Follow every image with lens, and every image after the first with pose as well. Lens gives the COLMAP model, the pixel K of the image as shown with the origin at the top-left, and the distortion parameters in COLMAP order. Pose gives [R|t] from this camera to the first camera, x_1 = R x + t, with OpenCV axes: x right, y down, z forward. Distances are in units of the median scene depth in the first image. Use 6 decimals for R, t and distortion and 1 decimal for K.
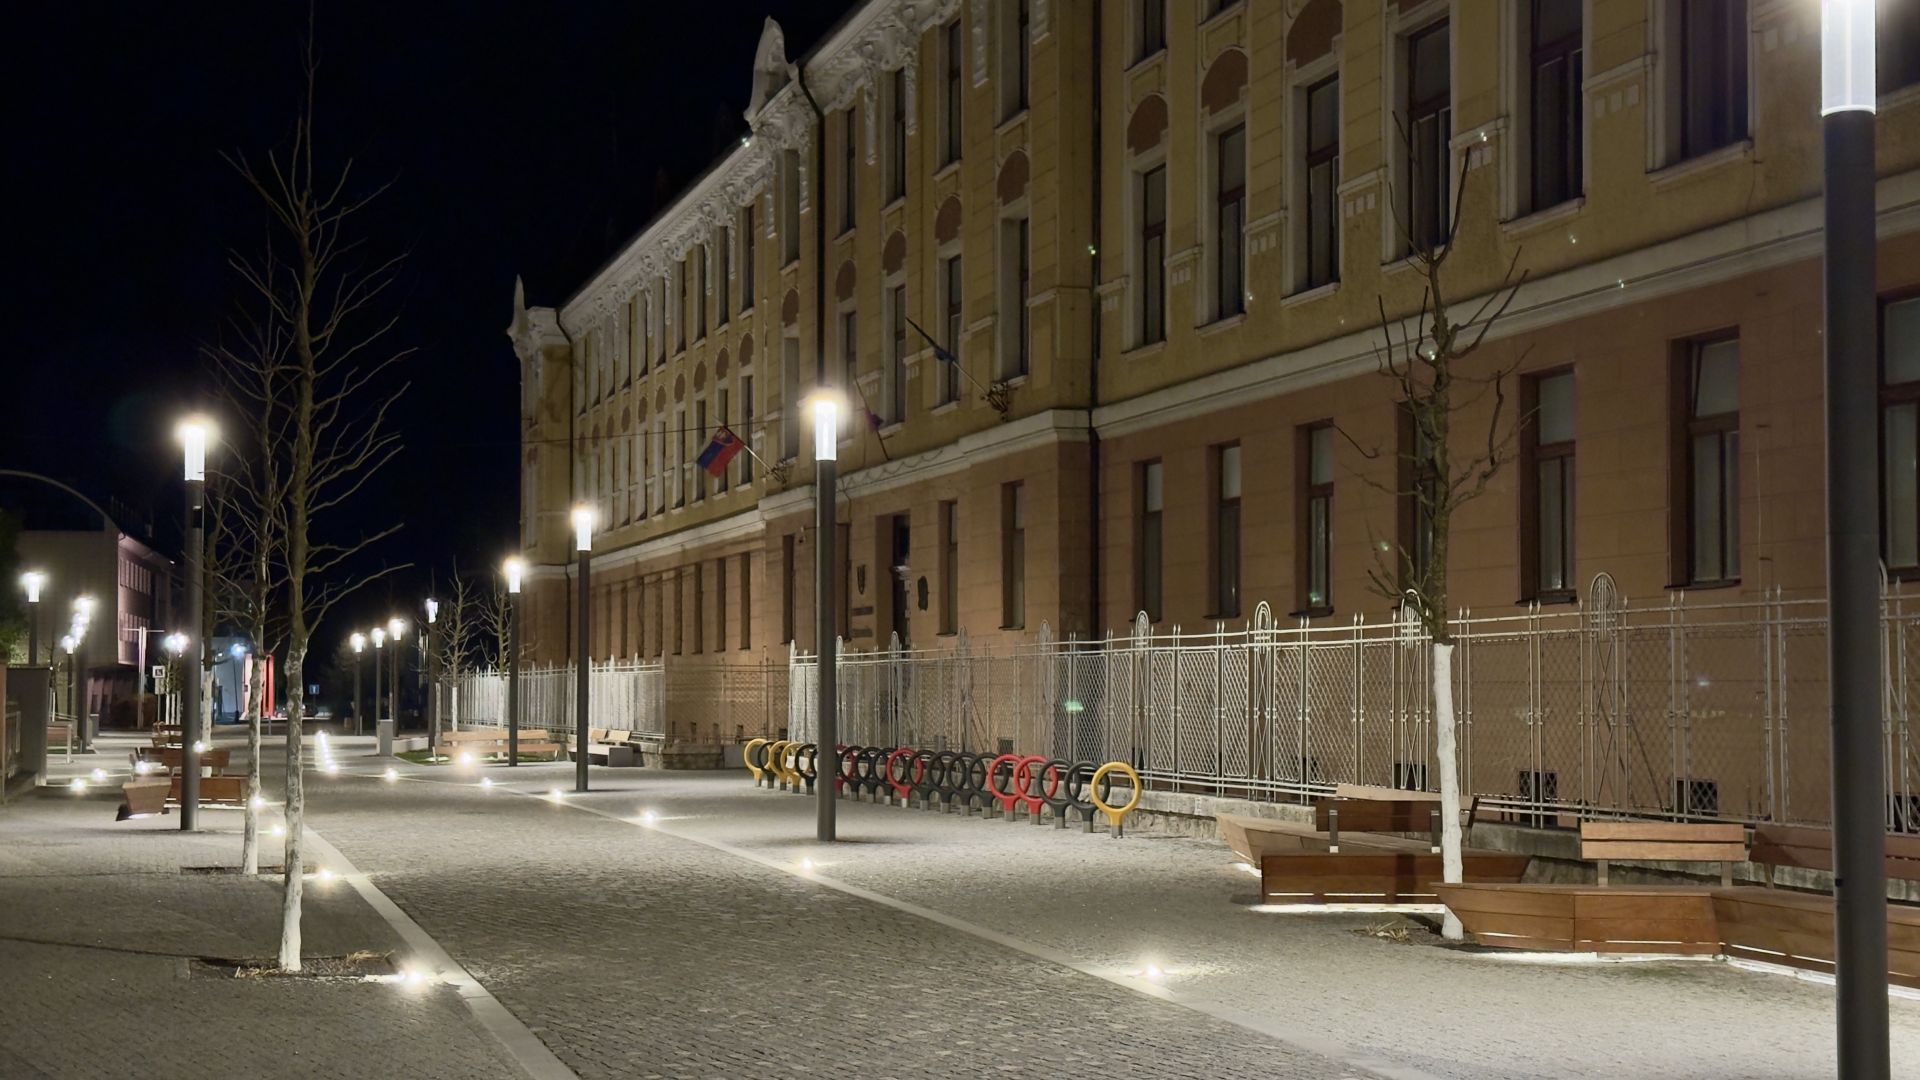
lens RADIAL K [[2627.6, 0, 960.0], [0, 2627.6, 540.0], [0, 0, 1]] dist [0.141460, -0.084356]
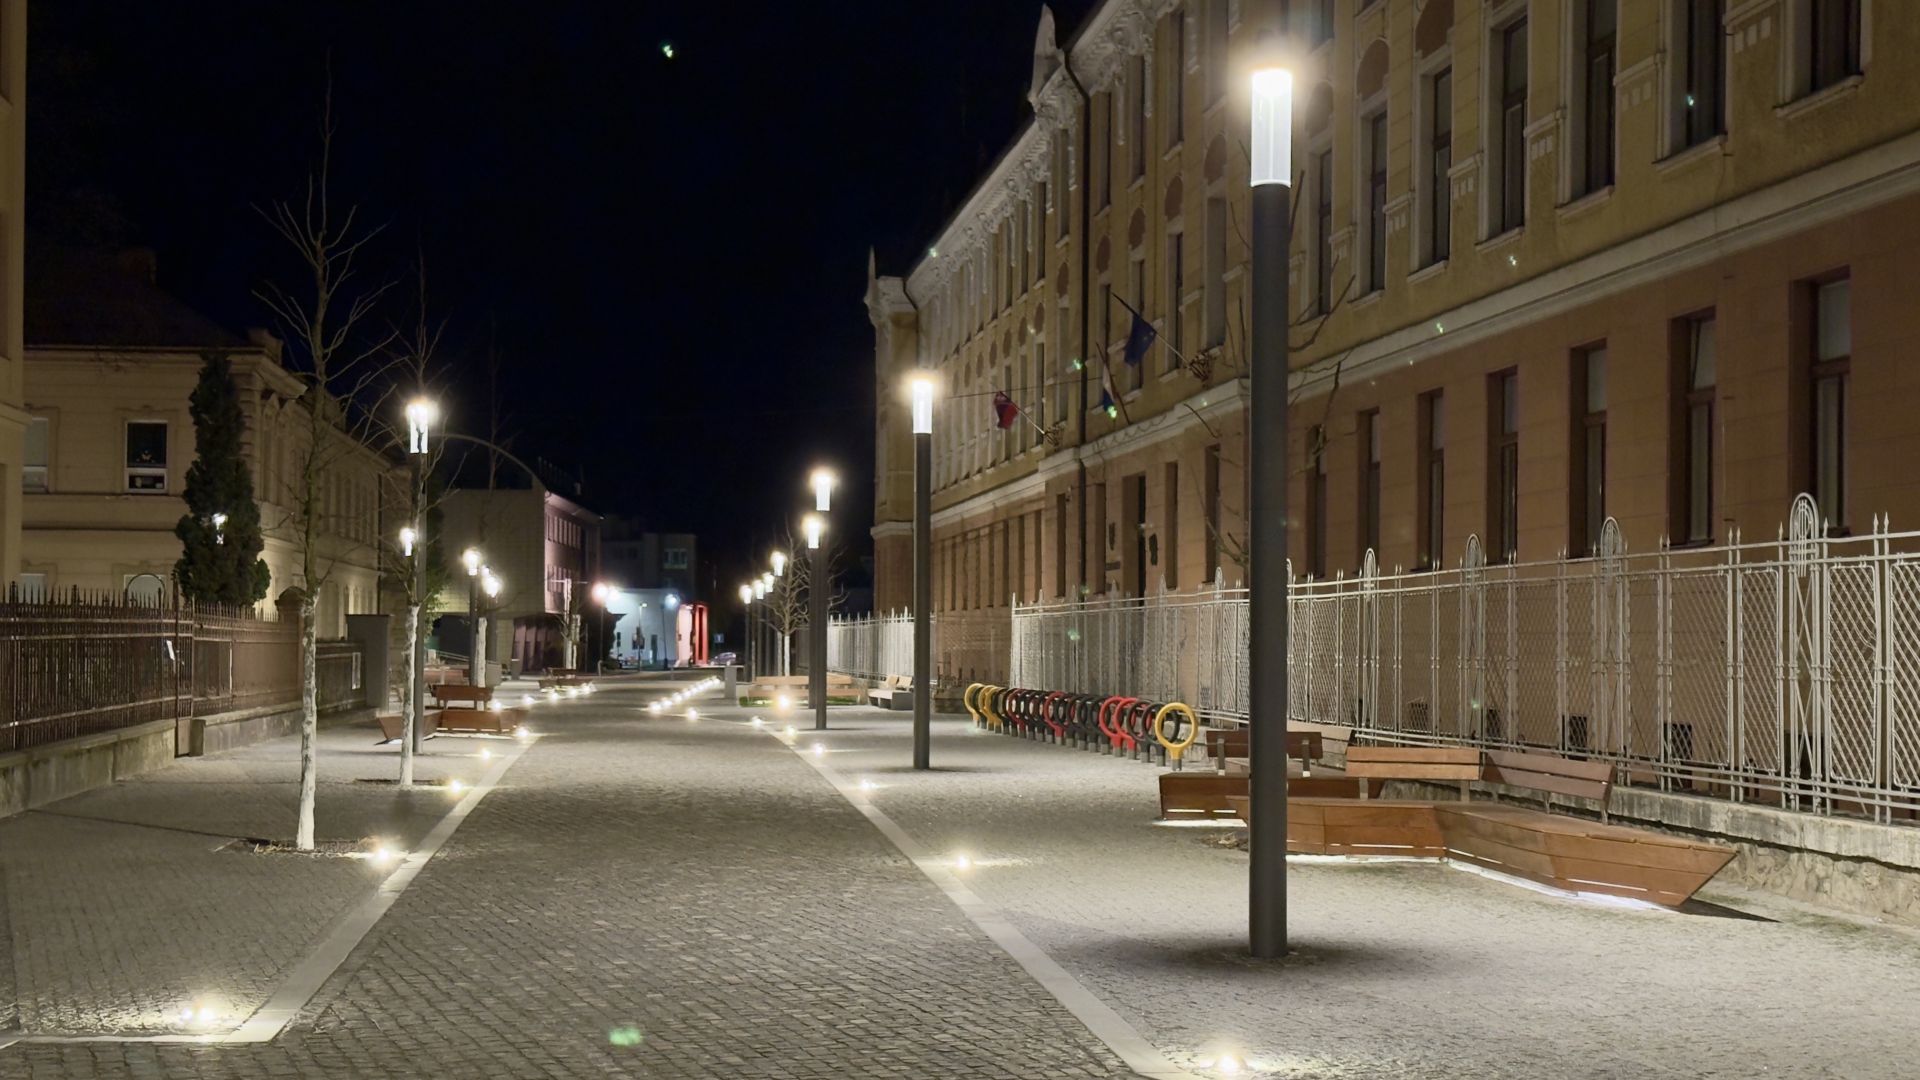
lens RADIAL K [[2627.6, 0, 960.0], [0, 2627.6, 540.0], [0, 0, 1]] dist [0.141460, -0.084356]
pose [[0.986017, 0.000098, -0.166647, 0.085736], [0.002806, 0.999848, 0.017191, -0.002180], [0.166624, -0.017418, 0.985867, -0.062713]]
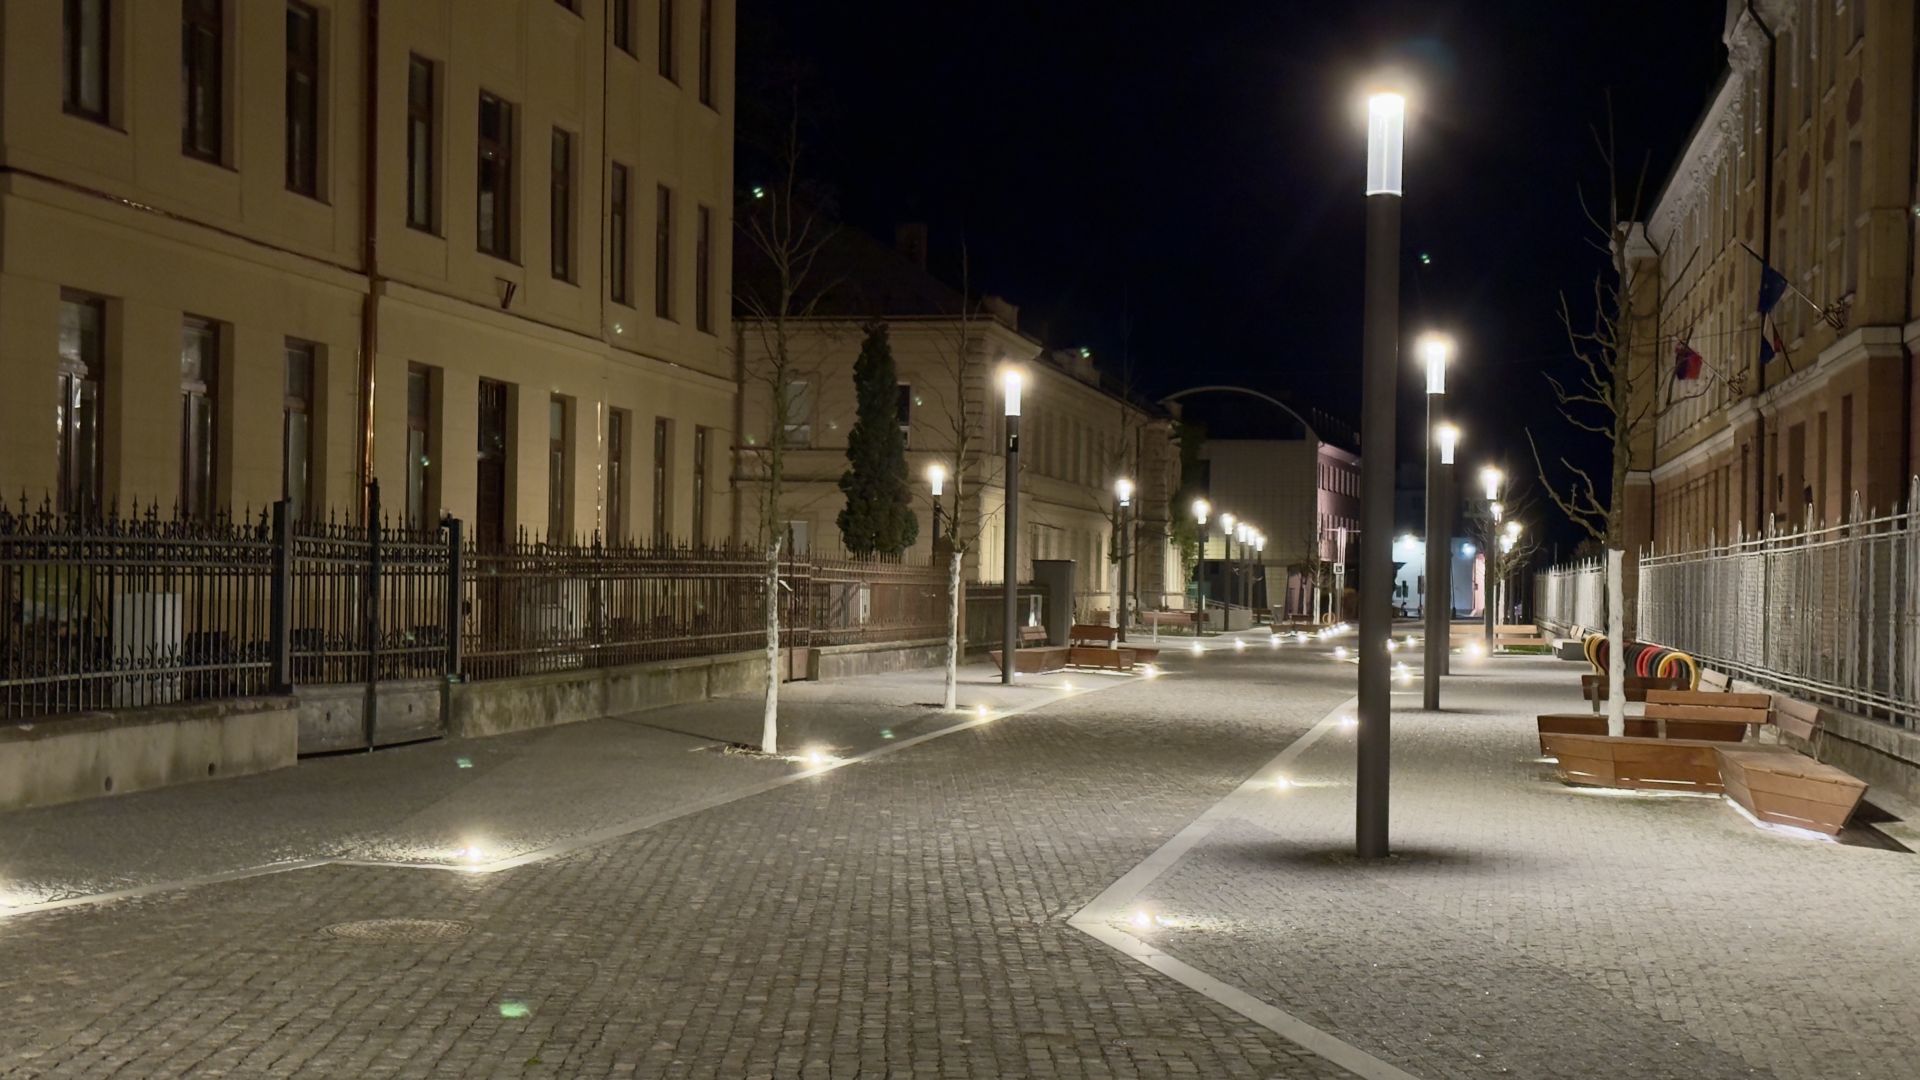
lens RADIAL K [[2627.6, 0, 960.0], [0, 2627.6, 540.0], [0, 0, 1]] dist [0.141460, -0.084356]
pose [[0.887173, 0.009114, -0.461348, 0.174463], [0.007998, 0.999351, 0.035123, -0.004299], [0.461369, -0.034850, 0.886524, -0.093498]]
